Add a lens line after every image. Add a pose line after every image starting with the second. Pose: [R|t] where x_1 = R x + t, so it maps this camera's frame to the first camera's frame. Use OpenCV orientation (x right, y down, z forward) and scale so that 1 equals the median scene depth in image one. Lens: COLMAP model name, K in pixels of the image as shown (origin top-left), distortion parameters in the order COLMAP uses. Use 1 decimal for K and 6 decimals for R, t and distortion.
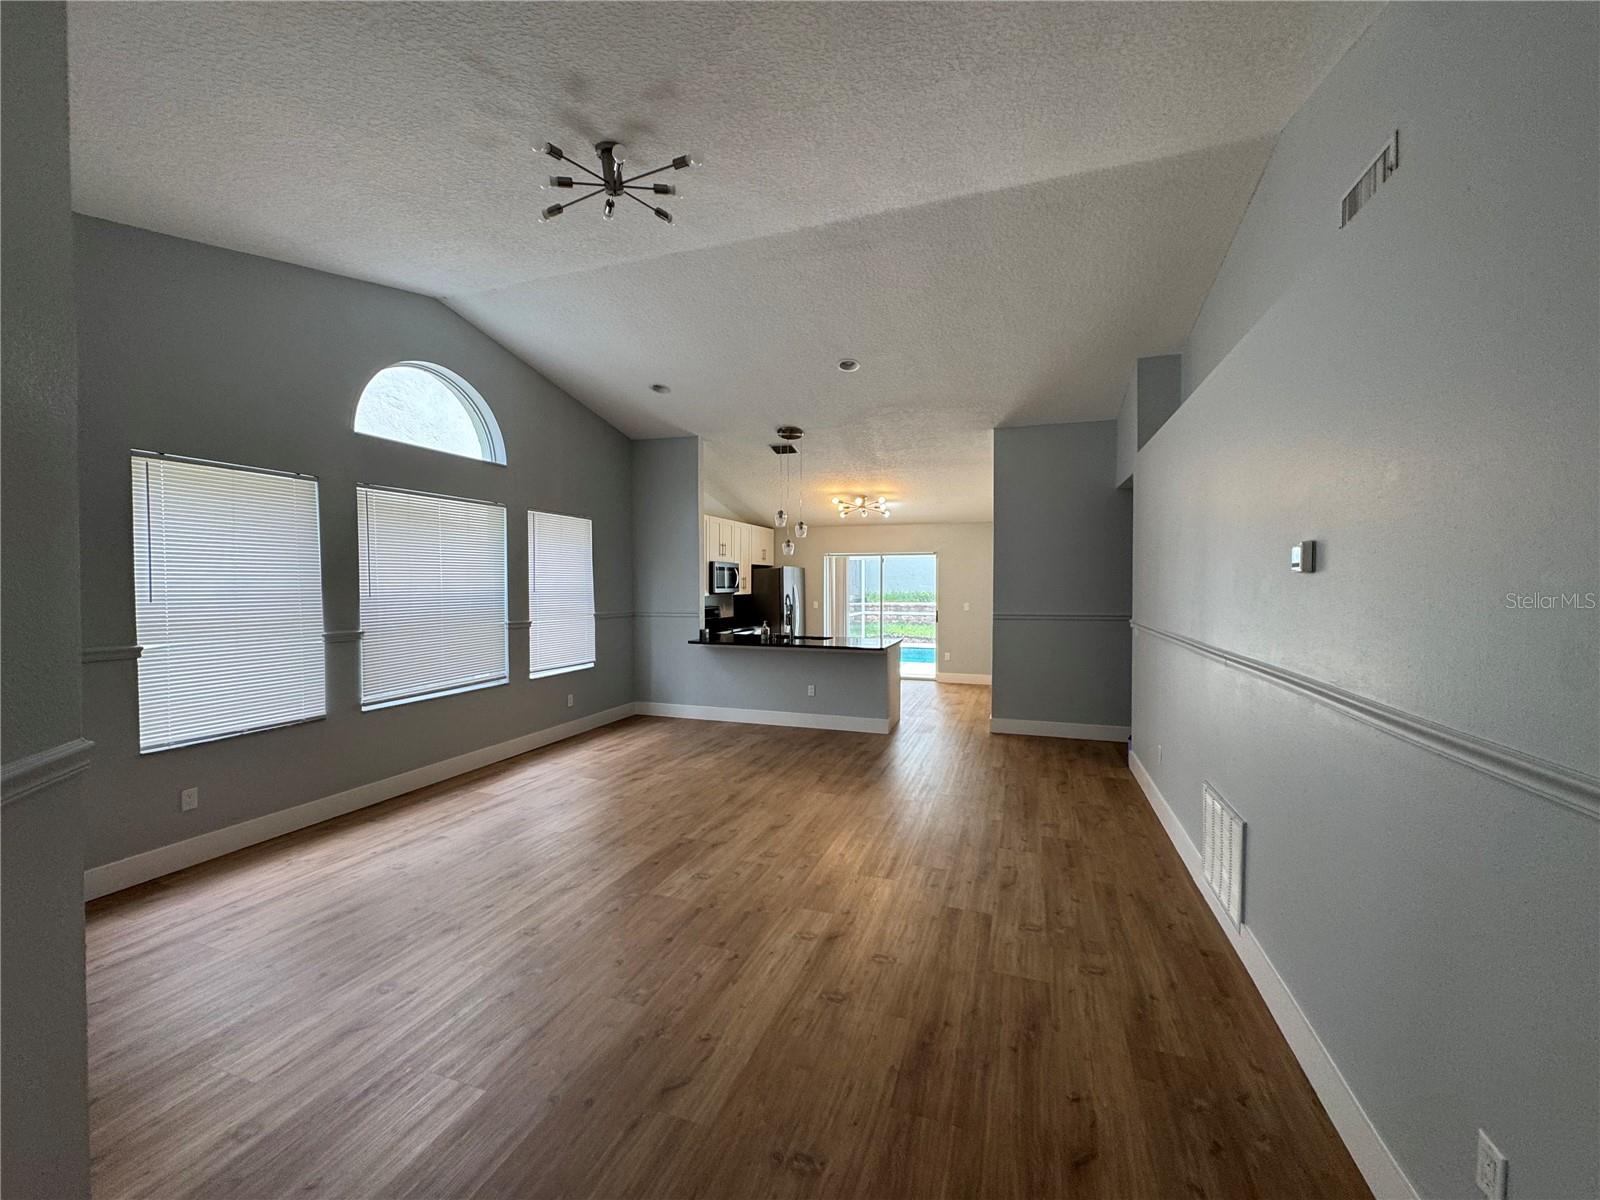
lens RADIAL K [[635.9, 0, 792.5], [0, 635.9, 597.6], [0, 0, 1]] dist [-0.003747, 0.001671]
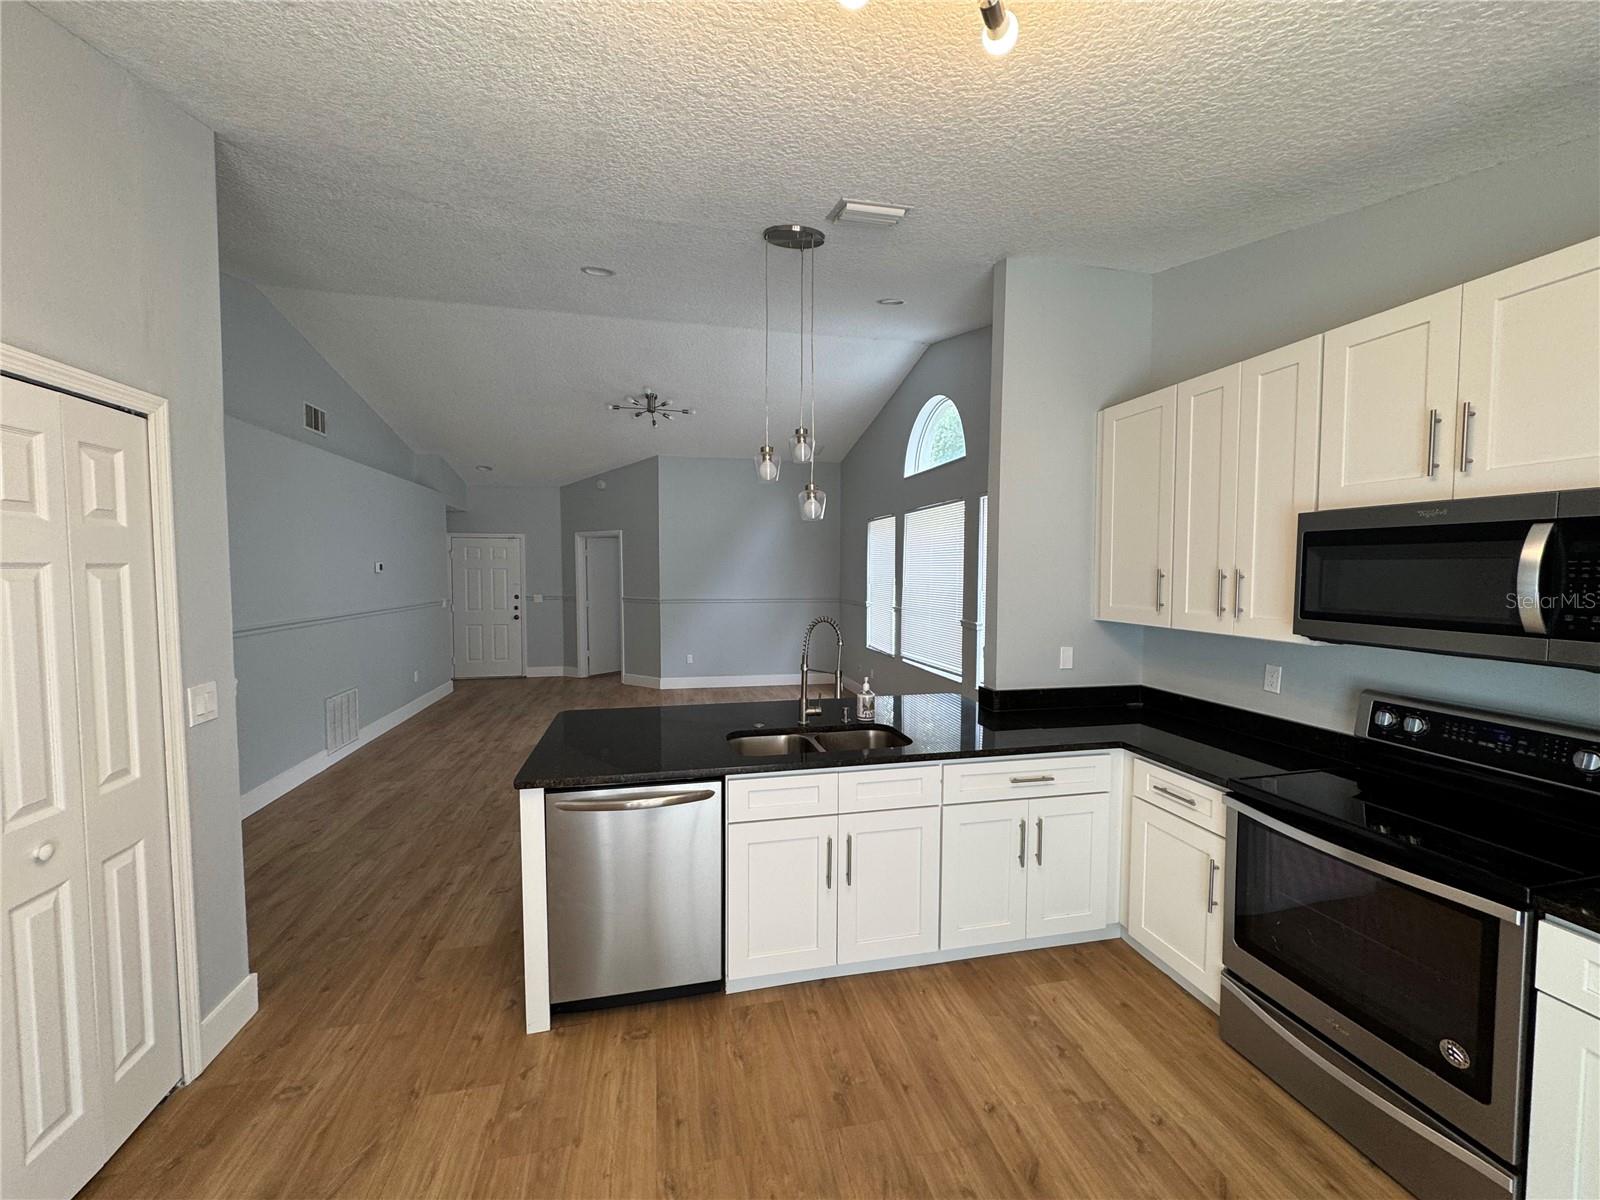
lens RADIAL K [[635.9, 0, 798.3], [0, 635.9, 598.3], [0, 0, 1]] dist [-0.003747, 0.001671]
pose [[-0.840336, 0.022790, -0.541587, 0.320672], [-0.016106, 0.997625, 0.066971, -0.062170], [0.541827, 0.065001, -0.837973, 1.905755]]
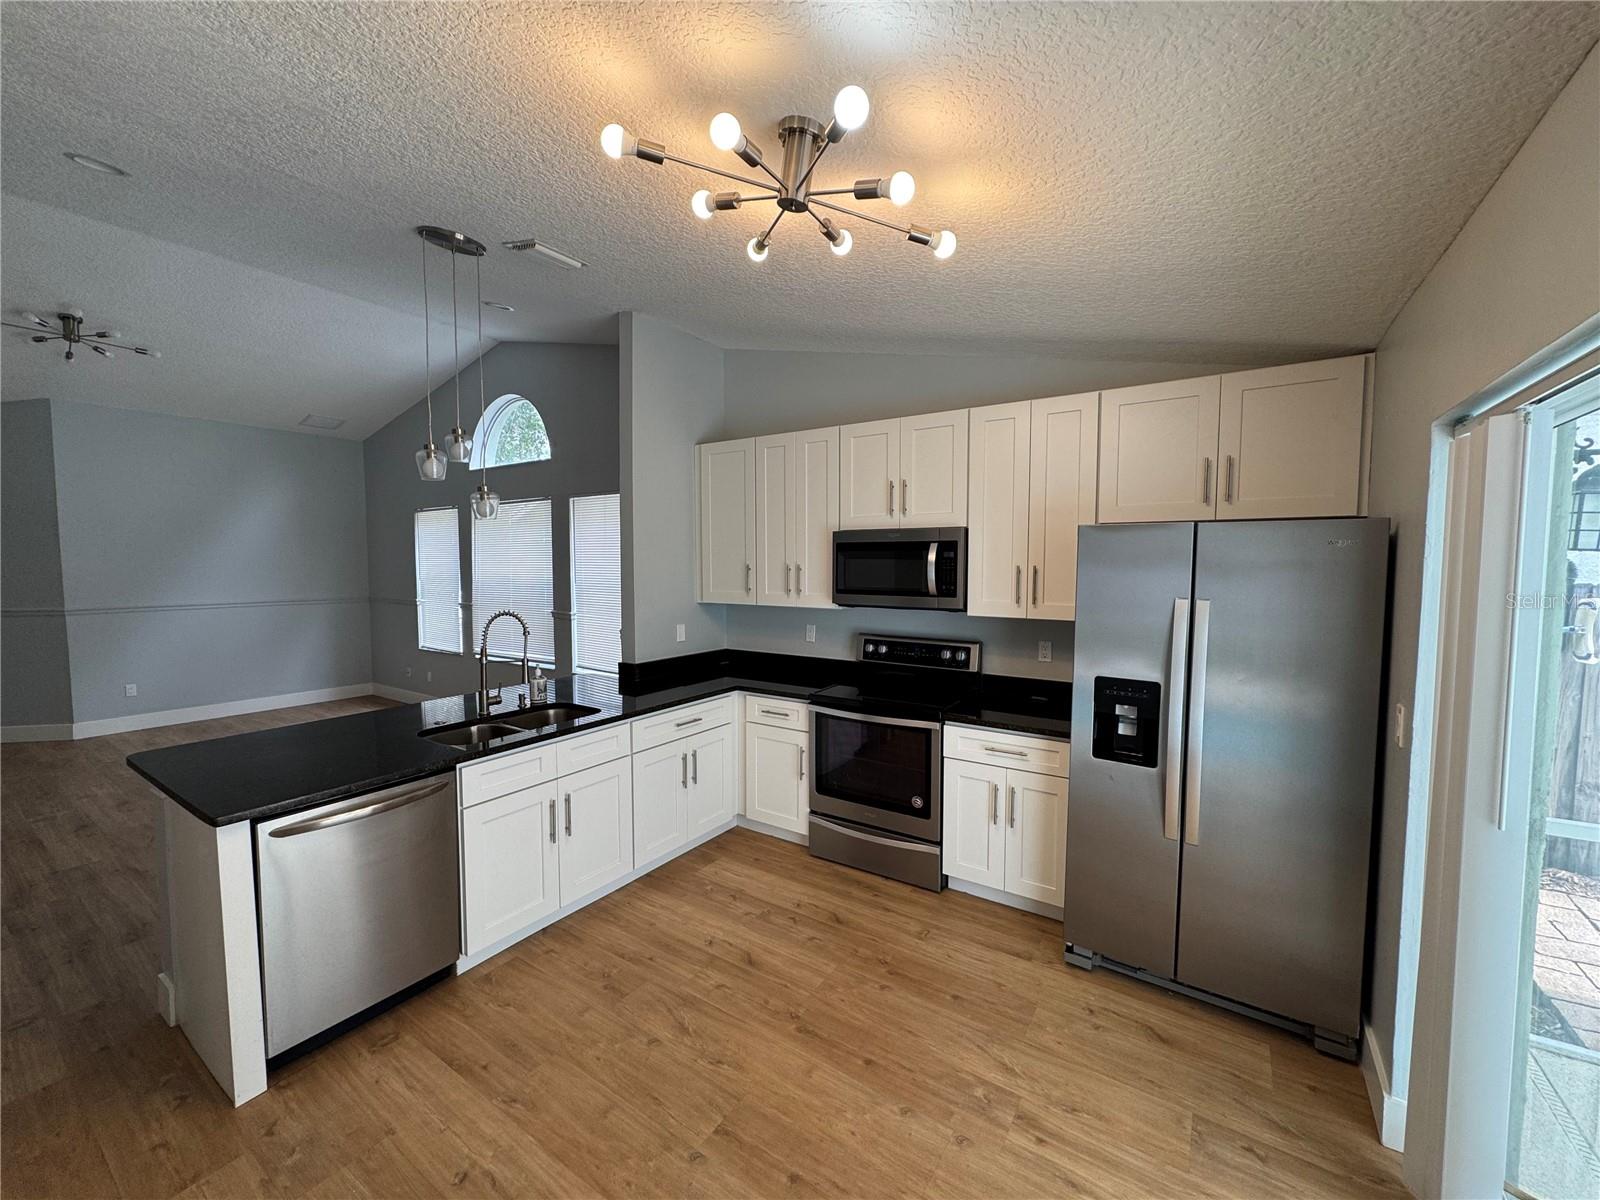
lens RADIAL K [[635.9, 0, 800.2], [0, 635.9, 597.8], [0, 0, 1]] dist [-0.003747, 0.001671]
pose [[-0.235492, 0.056399, -0.970238, 0.523049], [-0.022738, 0.997722, 0.063515, -0.065869], [0.971610, 0.037018, -0.233673, 1.860777]]
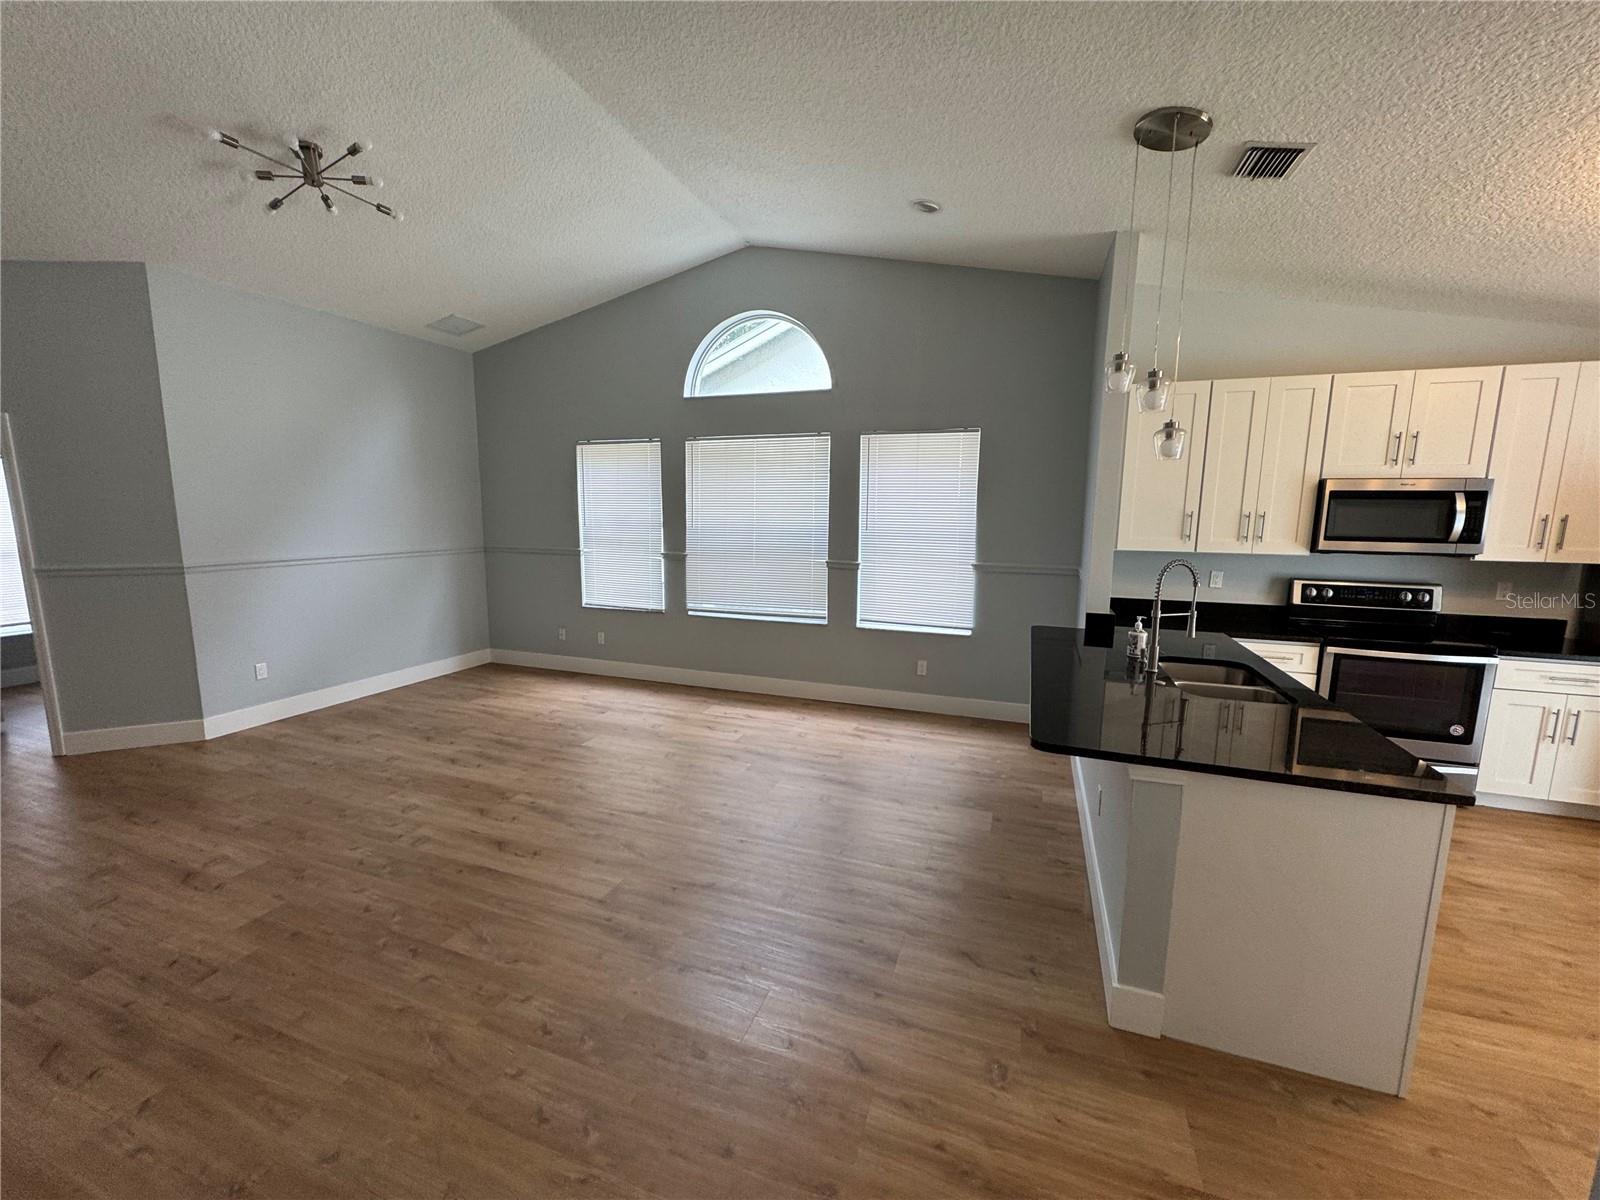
lens RADIAL K [[635.9, 0, 801.1], [0, 635.9, 598.9], [0, 0, 1]] dist [-0.003747, 0.001671]
pose [[0.002049, 0.142090, -0.989852, 0.561354], [-0.032271, 0.989348, 0.141951, -0.043326], [0.999477, 0.031652, 0.006613, 1.092409]]
